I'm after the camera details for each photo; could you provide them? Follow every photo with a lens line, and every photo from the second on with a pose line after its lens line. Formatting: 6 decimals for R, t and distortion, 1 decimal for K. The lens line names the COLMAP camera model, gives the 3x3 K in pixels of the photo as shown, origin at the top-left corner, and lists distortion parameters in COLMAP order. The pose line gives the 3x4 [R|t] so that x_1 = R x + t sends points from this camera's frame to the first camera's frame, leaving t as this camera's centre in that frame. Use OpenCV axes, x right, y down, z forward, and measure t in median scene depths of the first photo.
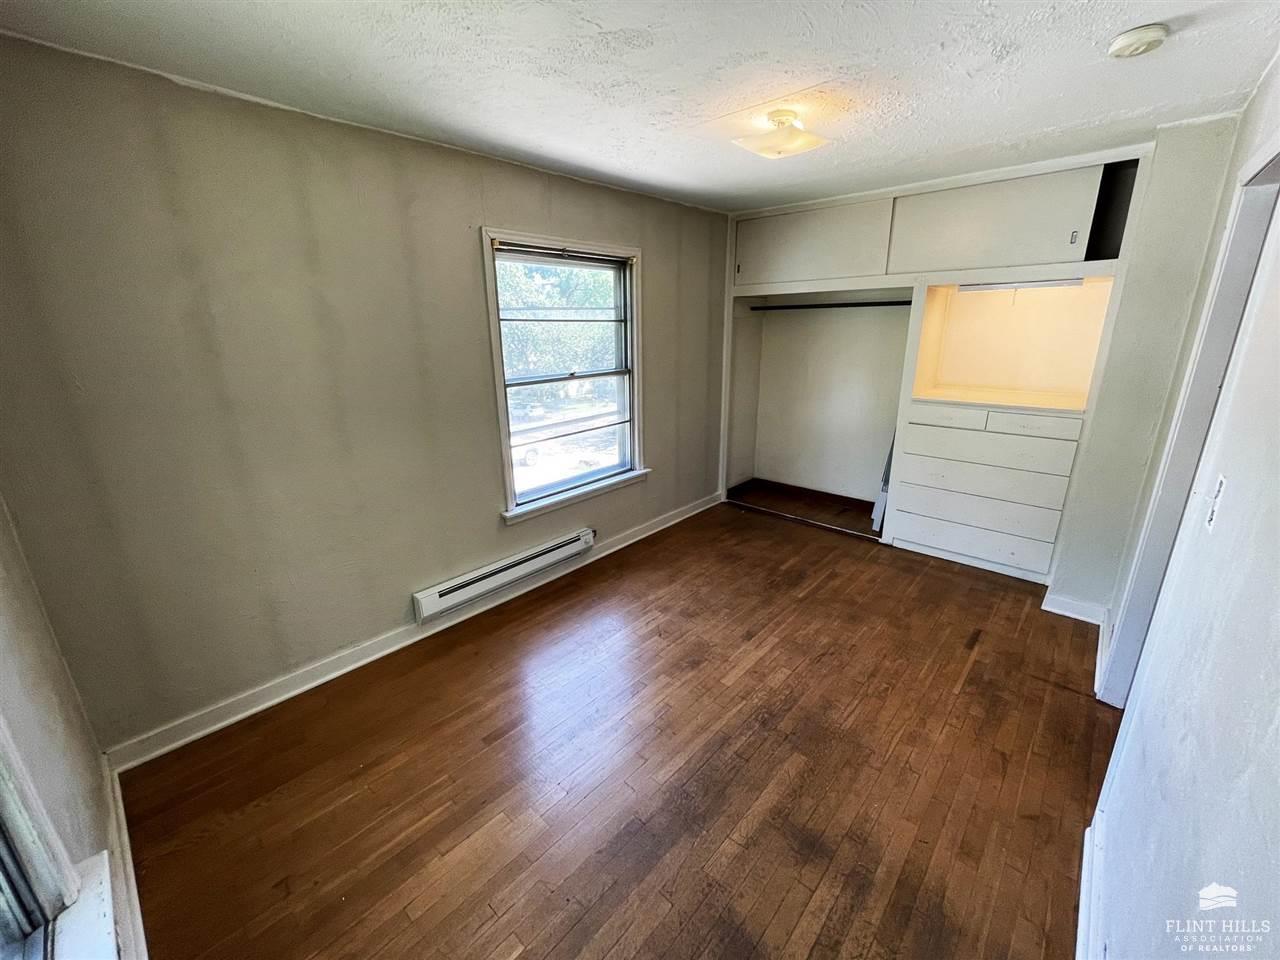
lens RADIAL K [[517.1, 0, 634.5], [0, 517.1, 478.1], [0, 0, 1]] dist [-0.001730, 0.000805]
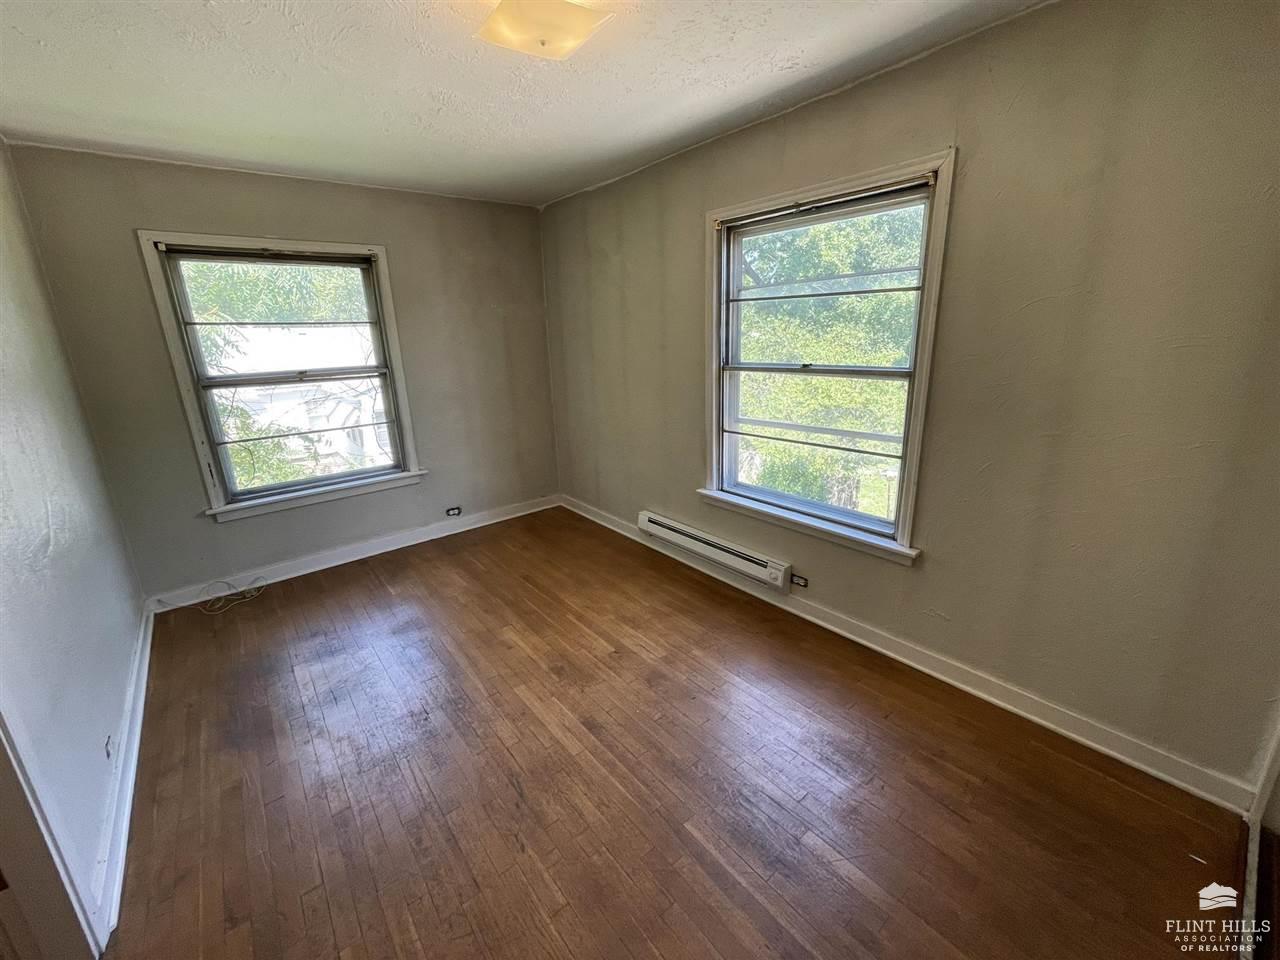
lens RADIAL K [[517.1, 0, 634.9], [0, 517.1, 475.5], [0, 0, 1]] dist [-0.001730, 0.000805]
pose [[-0.145236, 0.287315, -0.946761, 0.749337], [-0.253498, 0.914160, 0.316308, -0.251205], [0.956371, 0.285942, -0.059935, 0.924834]]
